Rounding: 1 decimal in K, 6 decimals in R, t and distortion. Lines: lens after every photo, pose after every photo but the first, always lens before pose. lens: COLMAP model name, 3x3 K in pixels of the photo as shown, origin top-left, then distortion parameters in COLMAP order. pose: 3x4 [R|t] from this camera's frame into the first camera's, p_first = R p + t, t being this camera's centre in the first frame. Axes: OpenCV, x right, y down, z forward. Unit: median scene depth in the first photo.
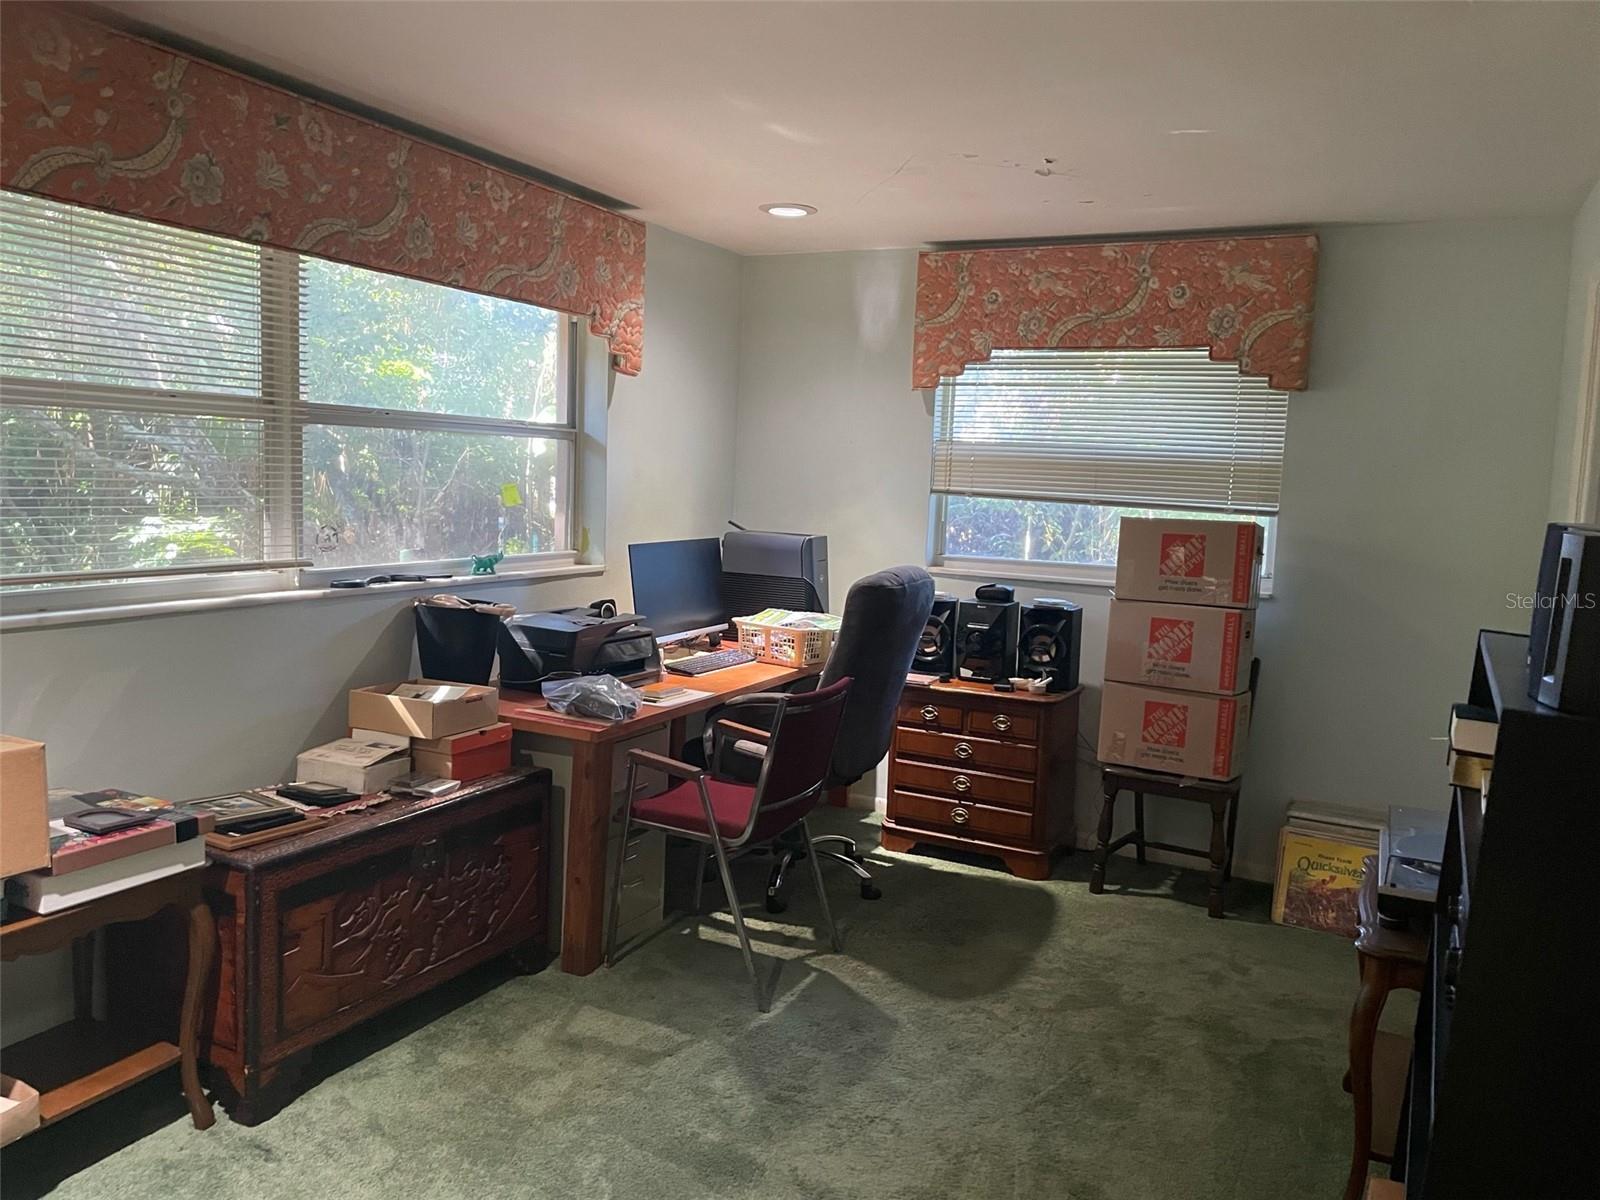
lens RADIAL K [[1217.3, 0, 795.2], [0, 1217.3, 586.6], [0, 0, 1]] dist [0.077930, -0.107846]
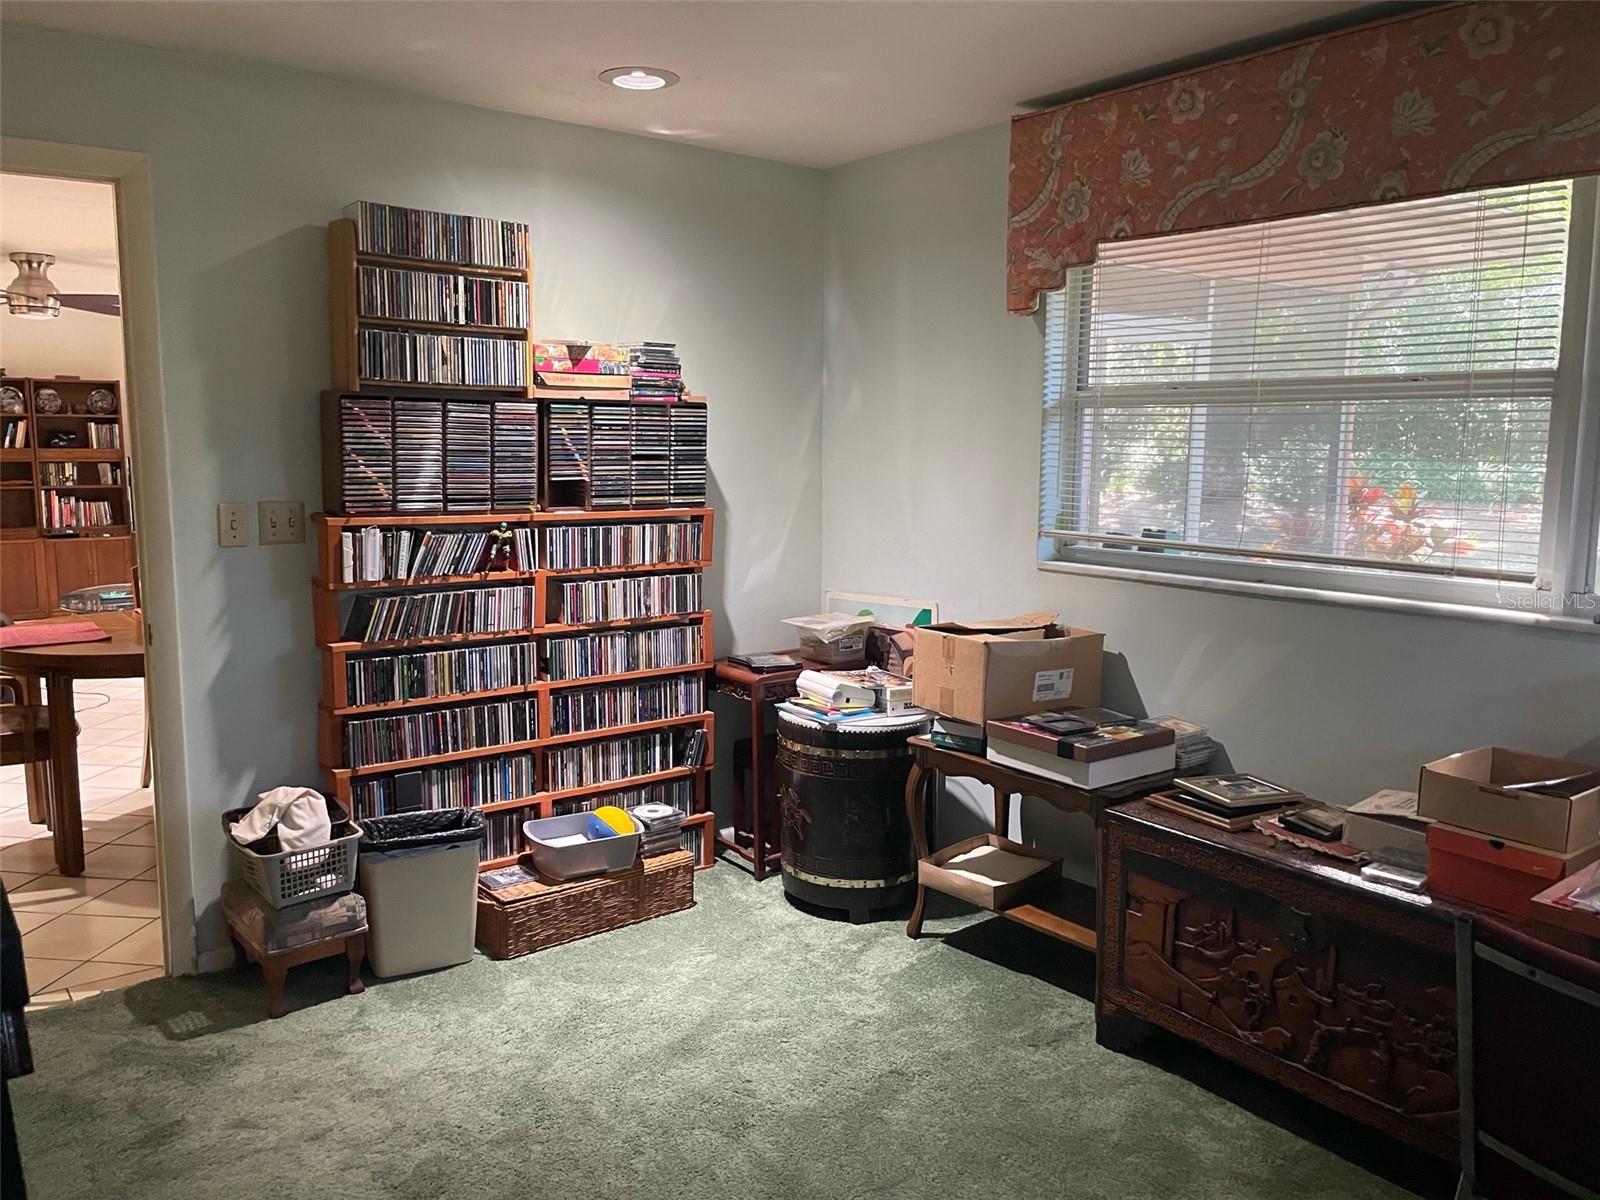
lens RADIAL K [[1217.4, 0, 799.3], [0, 1217.4, 601.5], [0, 0, 1]] dist [-0.010550, -0.004985]
pose [[-0.443126, 0.080211, -0.892864, 0.578483], [-0.109151, 0.983751, 0.142548, -0.074460], [0.889790, 0.160623, -0.427171, 1.077758]]
